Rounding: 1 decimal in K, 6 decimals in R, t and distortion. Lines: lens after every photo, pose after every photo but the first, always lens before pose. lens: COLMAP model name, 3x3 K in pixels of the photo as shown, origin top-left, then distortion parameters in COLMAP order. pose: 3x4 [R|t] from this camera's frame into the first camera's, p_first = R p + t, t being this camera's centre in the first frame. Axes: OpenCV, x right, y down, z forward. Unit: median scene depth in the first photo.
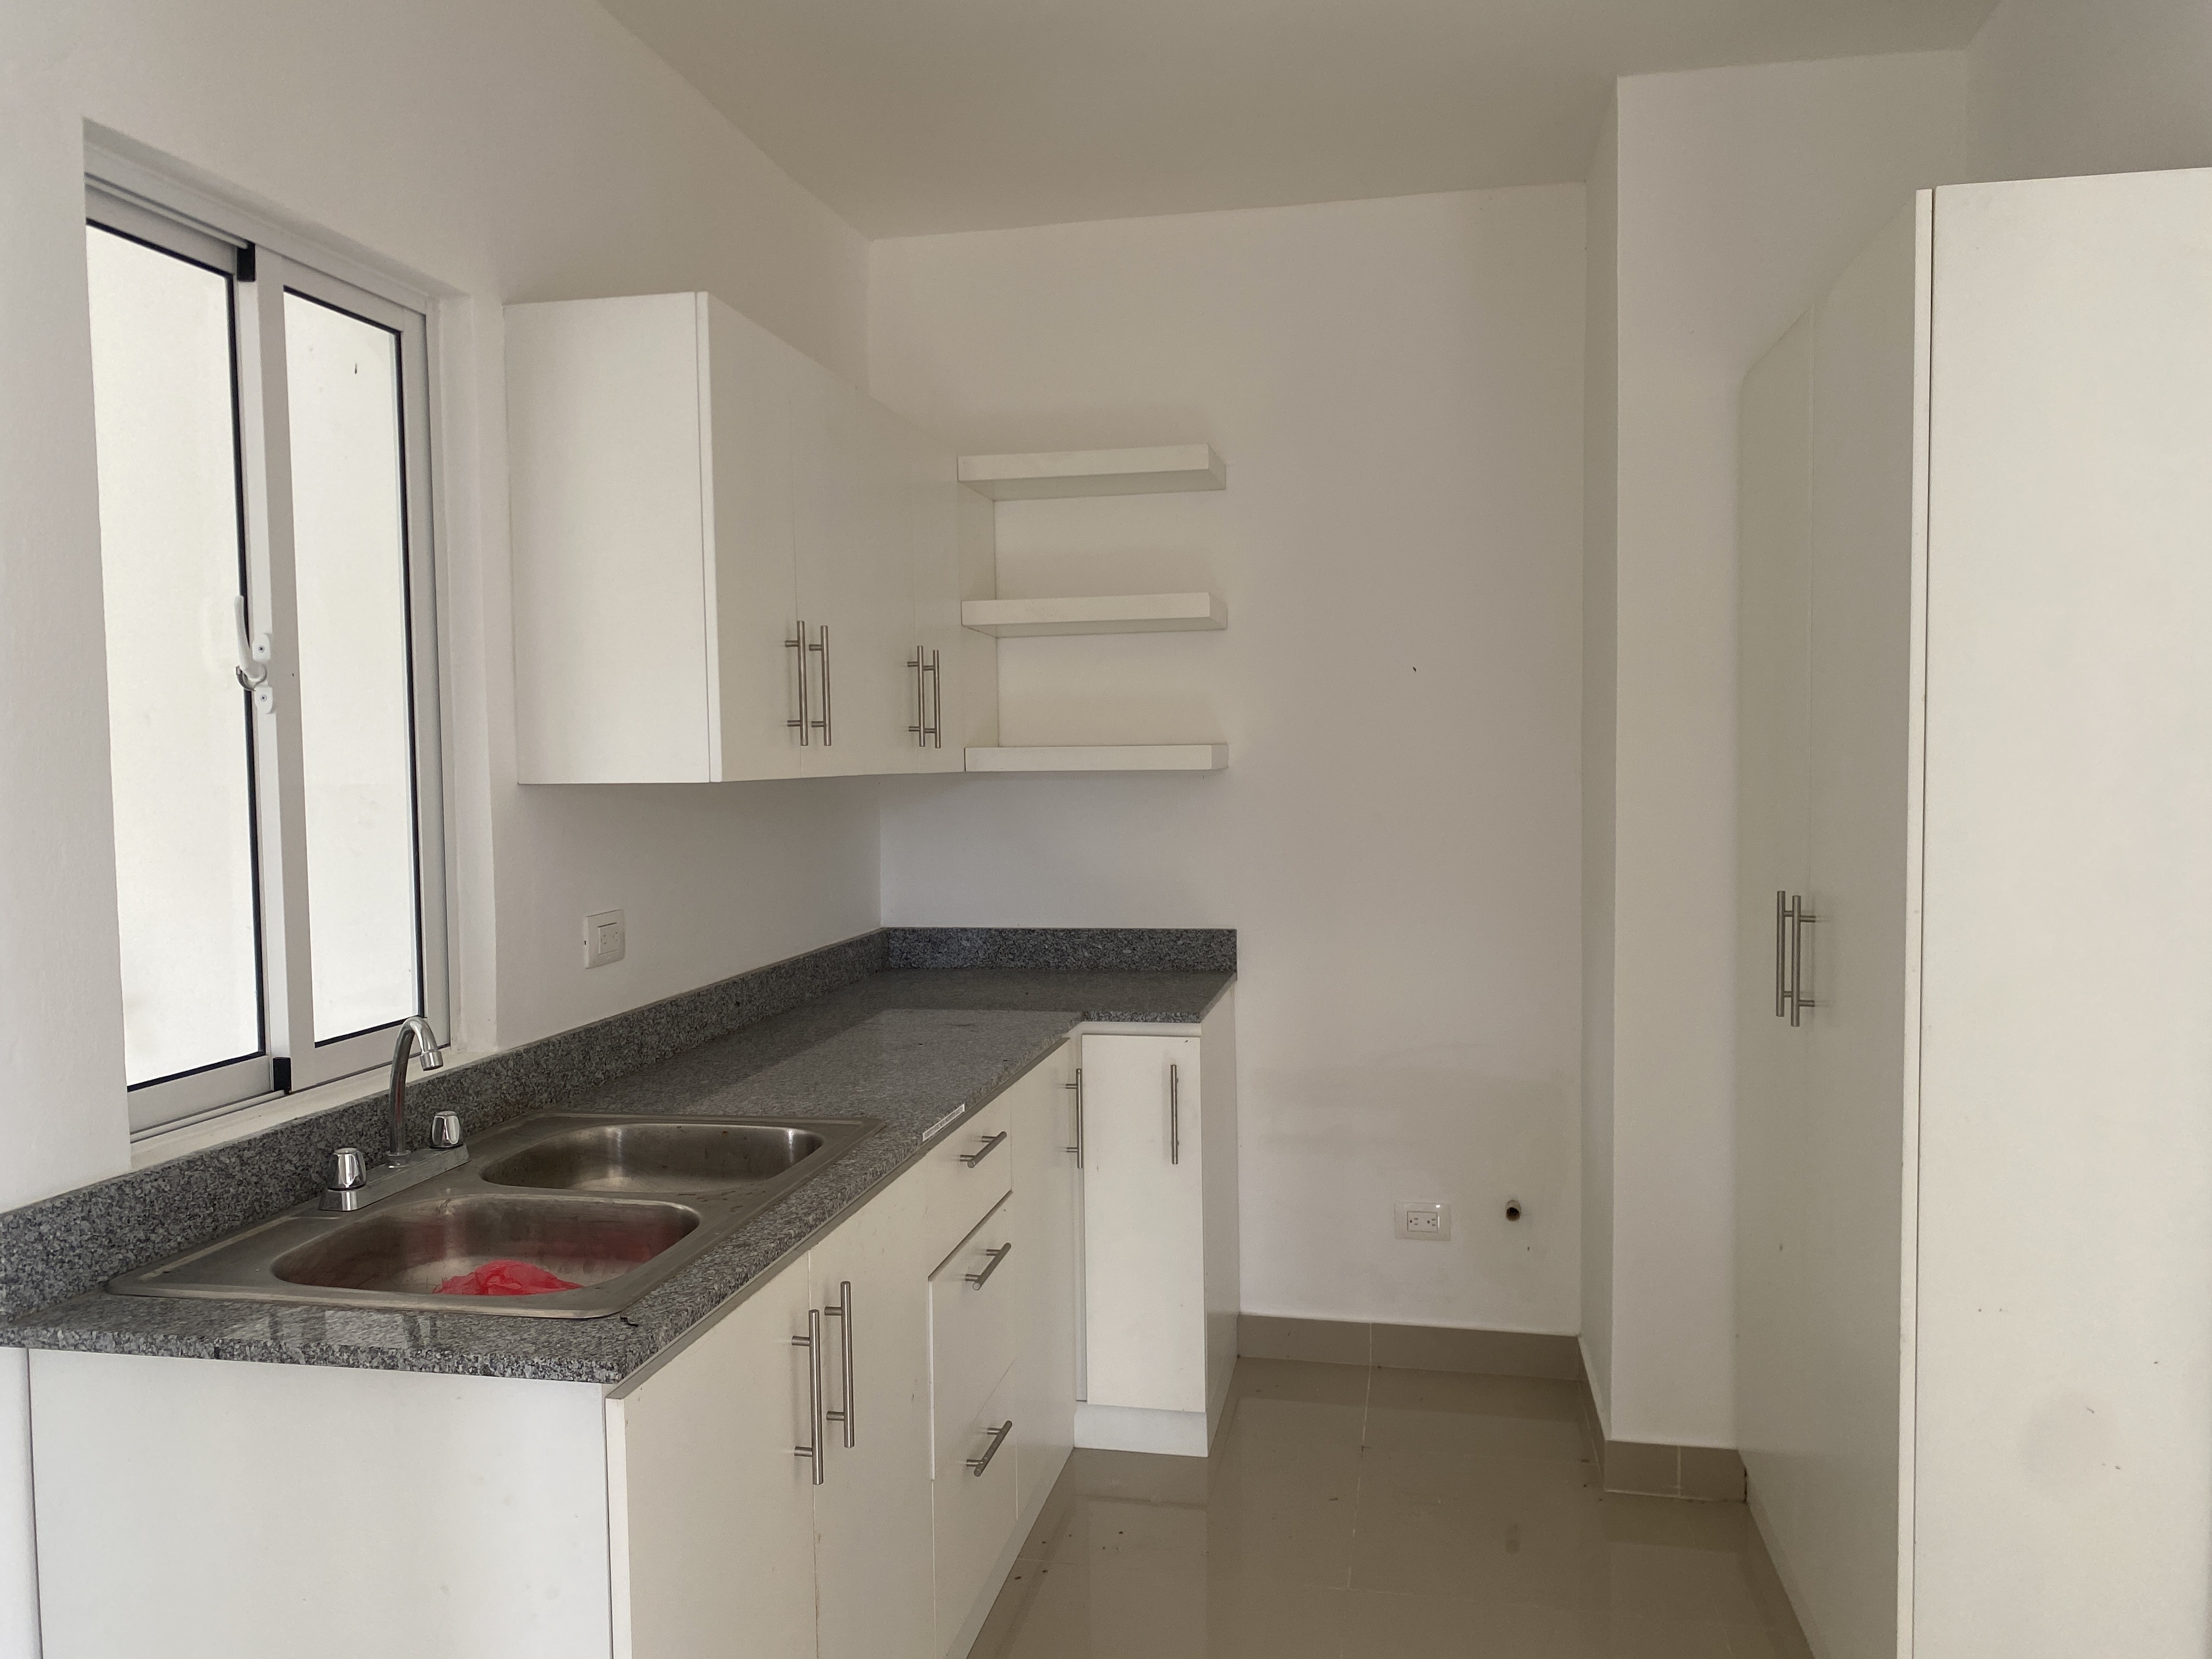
lens RADIAL K [[1704.4, 0, 1106.0], [0, 1704.4, 829.5], [0, 0, 1]] dist [0.008582, 0.004563]
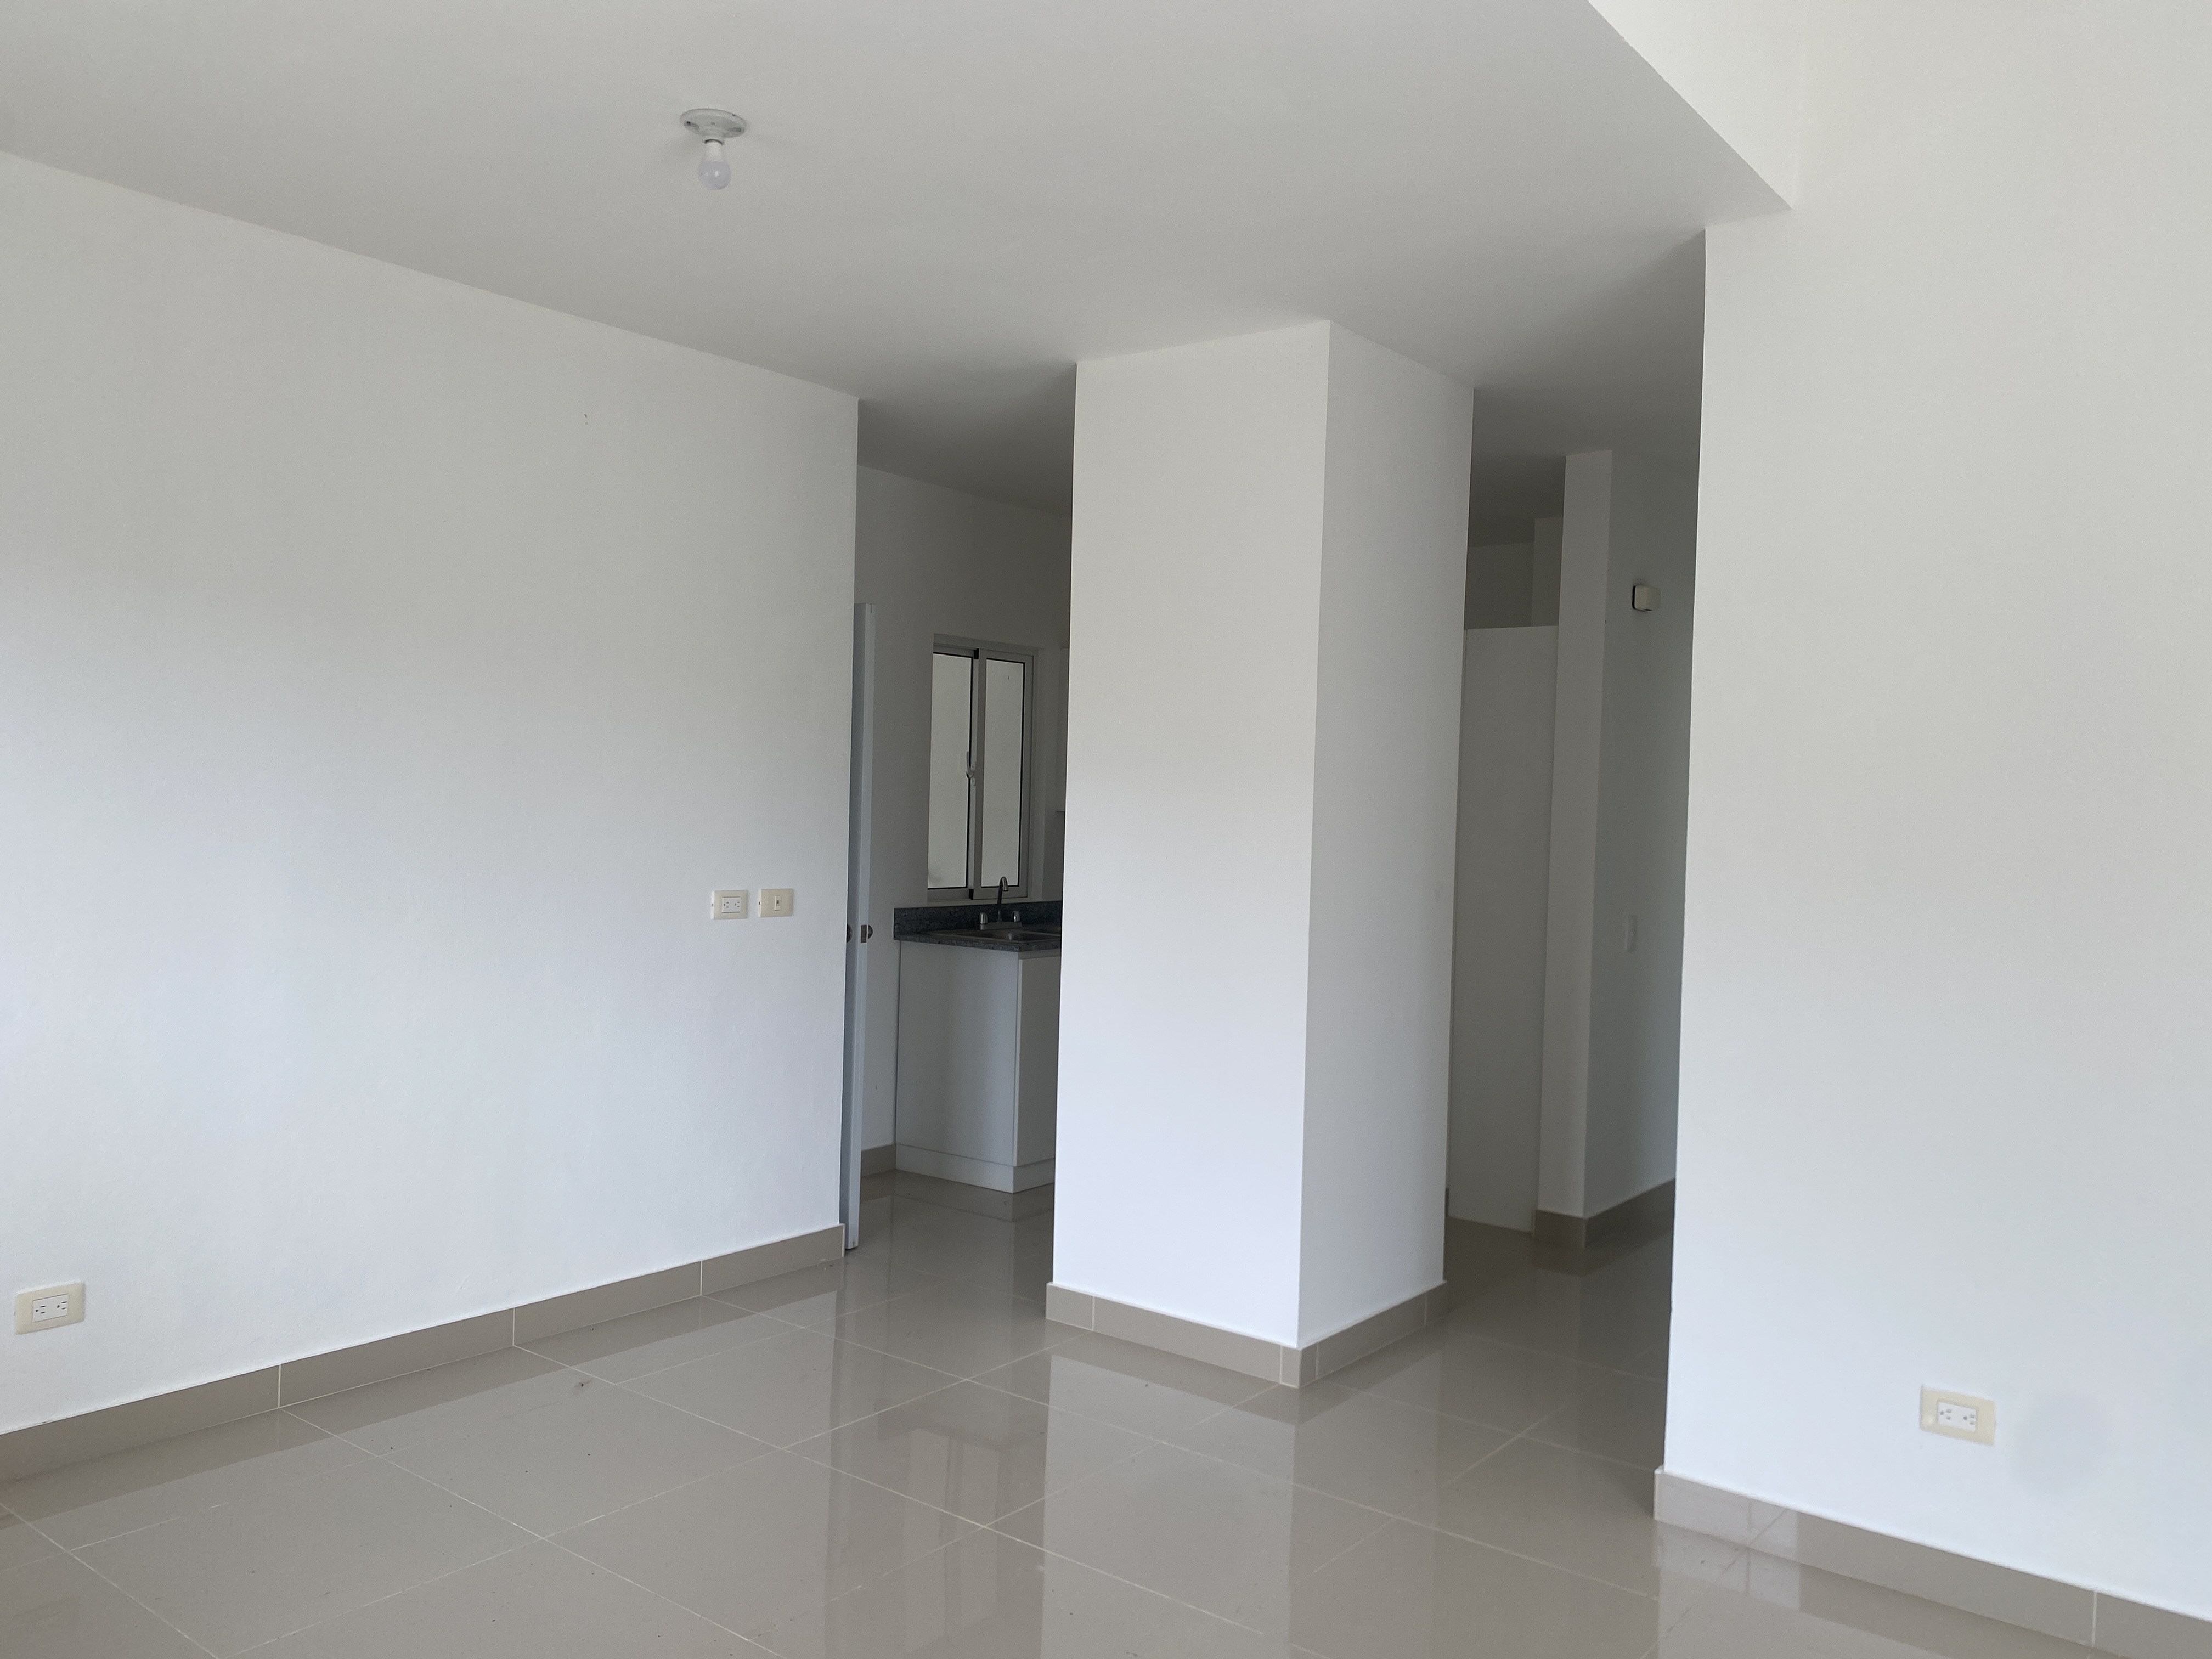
lens RADIAL K [[1704.4, 0, 1106.0], [0, 1704.4, 829.5], [0, 0, 1]] dist [0.008582, 0.004563]
pose [[0.884207, 0.047273, -0.464697, 1.332350], [-0.056534, 0.998383, -0.006005, 0.022223], [0.463662, 0.031581, 0.885449, -1.890728]]
